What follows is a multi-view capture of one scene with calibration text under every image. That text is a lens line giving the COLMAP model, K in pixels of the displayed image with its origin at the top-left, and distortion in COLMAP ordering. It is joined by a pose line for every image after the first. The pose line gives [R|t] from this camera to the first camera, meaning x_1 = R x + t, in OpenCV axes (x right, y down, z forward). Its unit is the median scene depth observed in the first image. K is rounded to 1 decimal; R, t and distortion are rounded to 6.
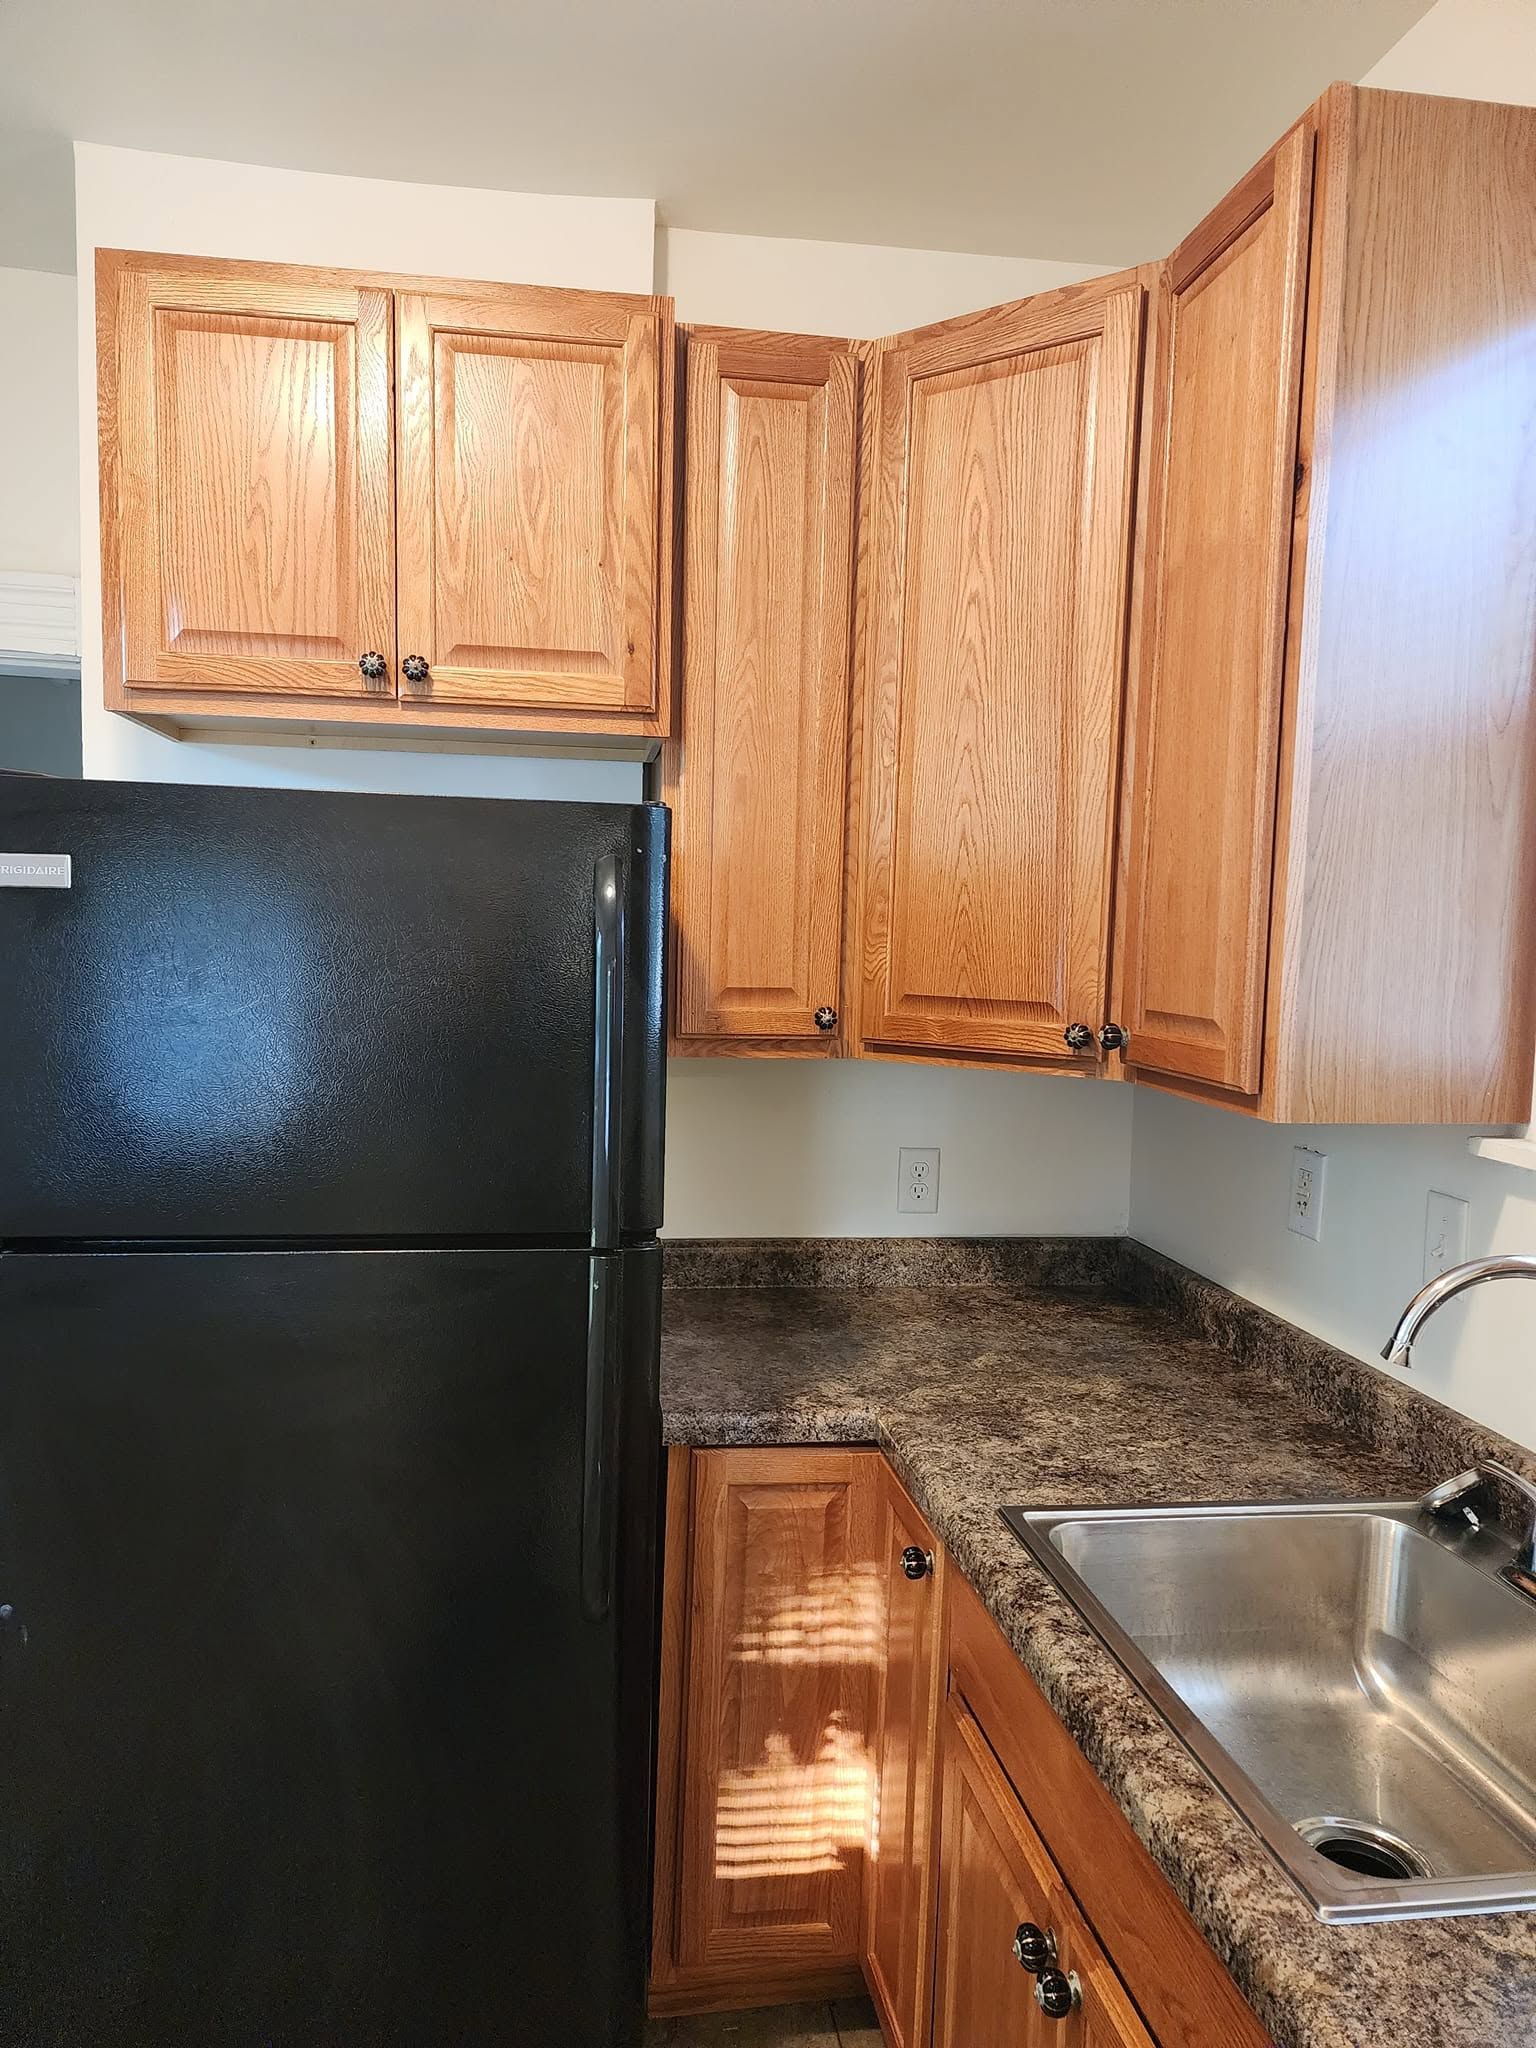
lens RADIAL K [[1383.0, 0, 729.9], [0, 1383.0, 1020.7], [0, 0, 1]] dist [0.106716, -0.092319]
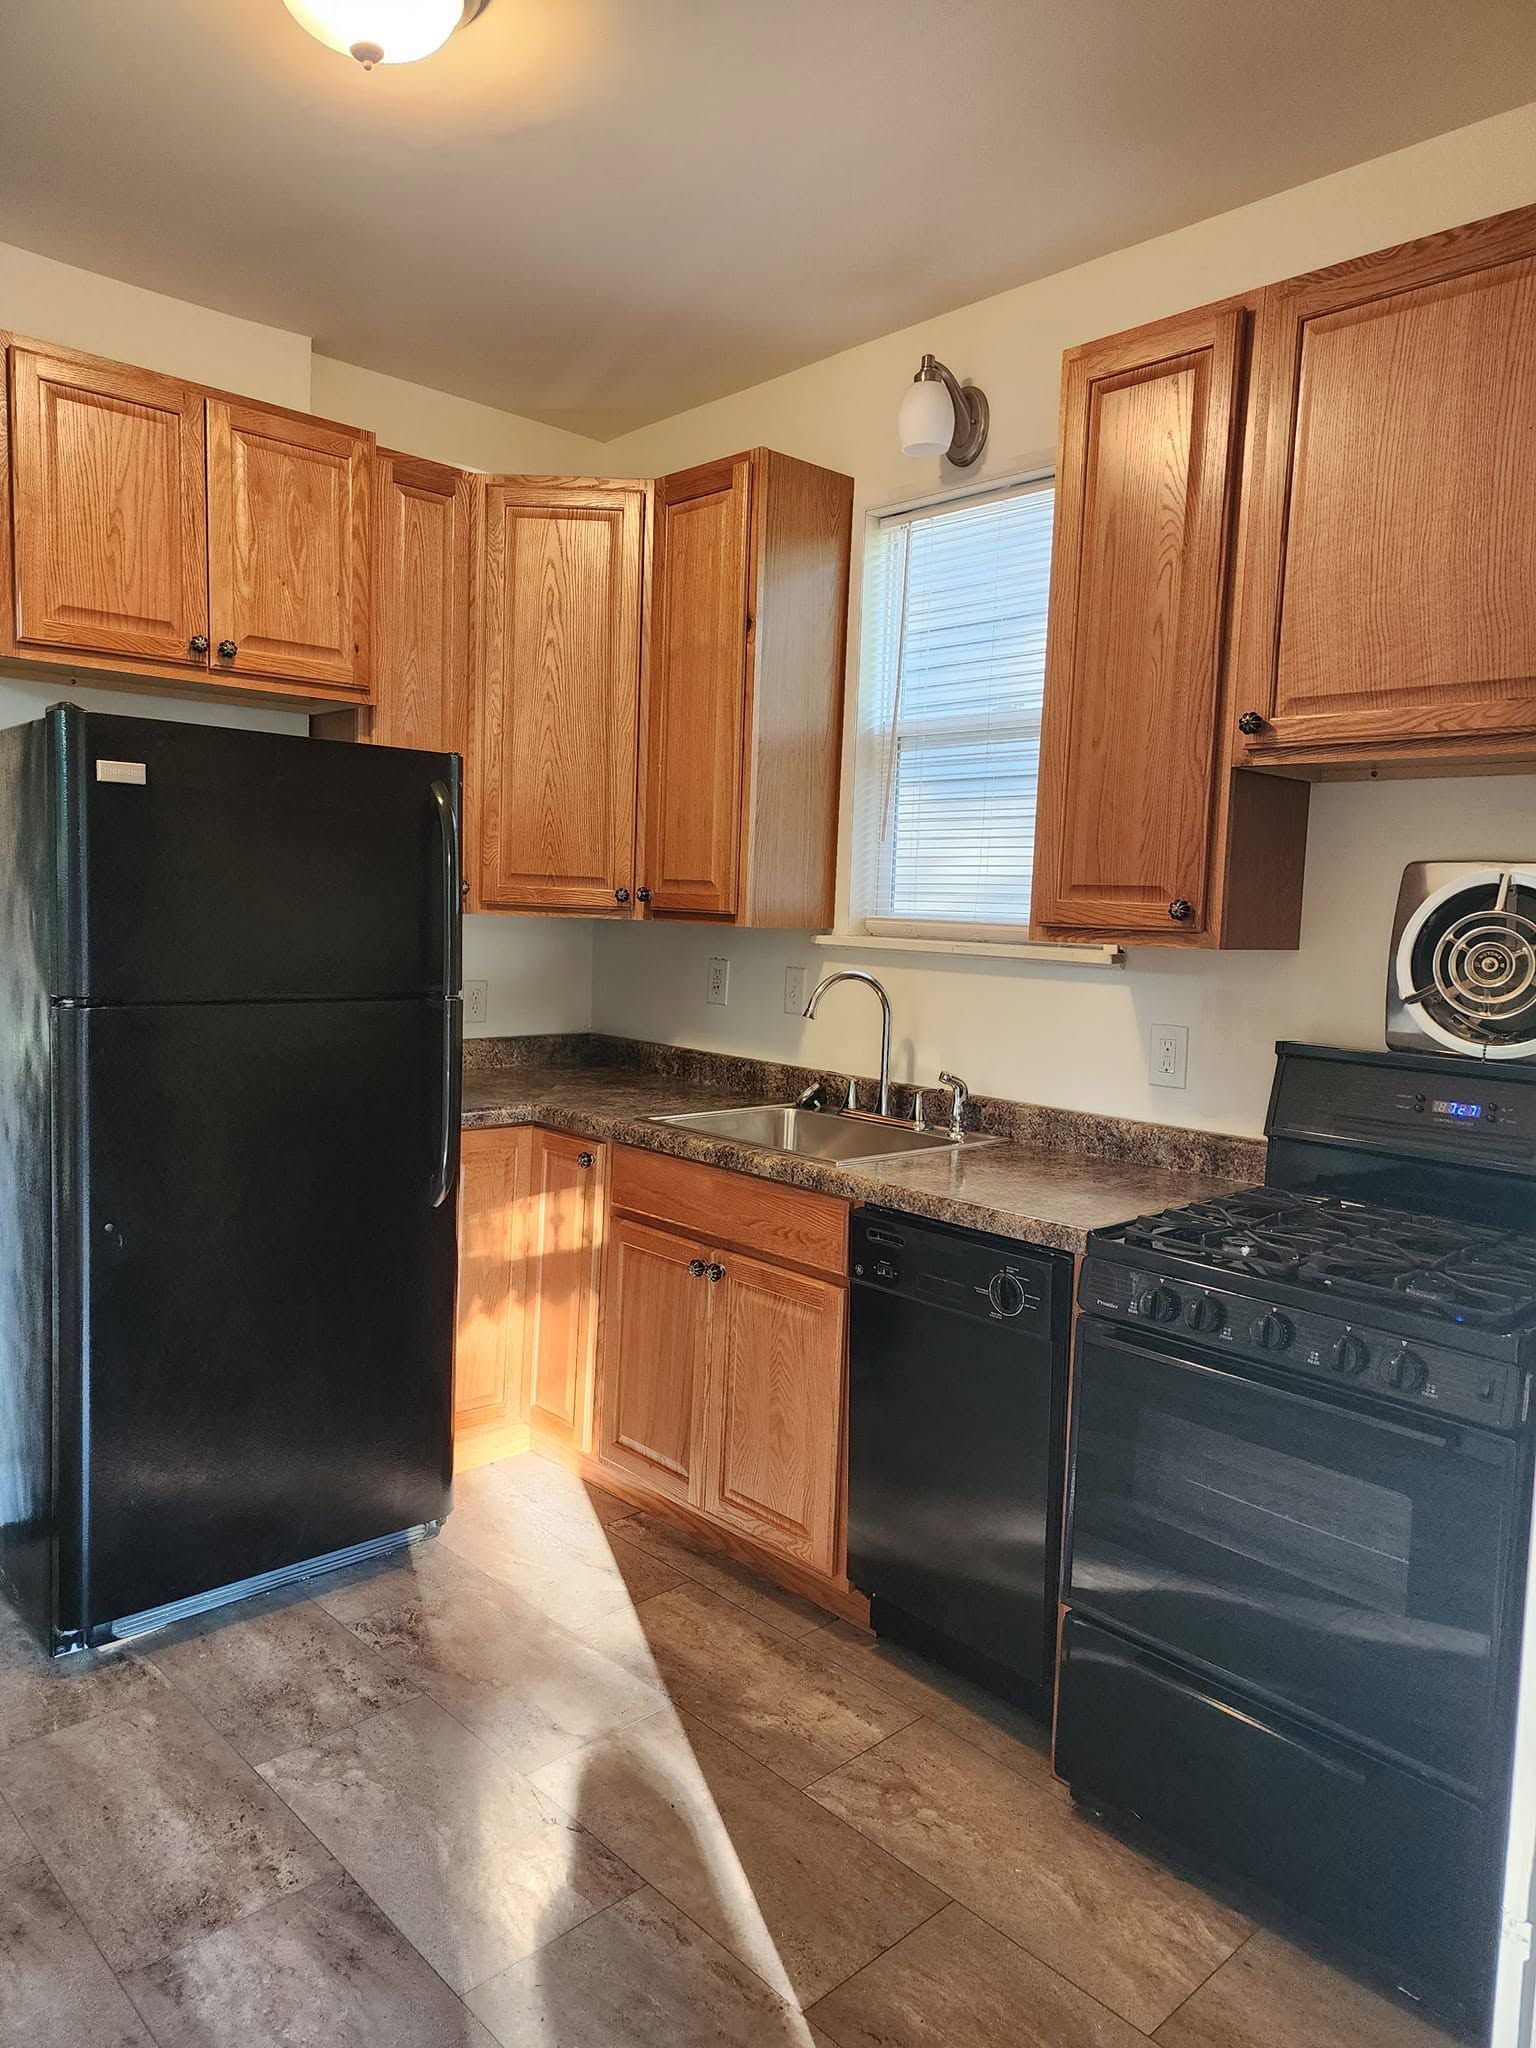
lens RADIAL K [[1408.9, 0, 768.0], [0, 1408.9, 1024.0], [0, 0, 1]] dist [0.065715, 0.000091]
pose [[0.820057, -0.045384, 0.570480, -0.643190], [0.021706, 0.998600, 0.048240, 0.092808], [-0.571870, -0.027177, 0.819894, -0.619474]]
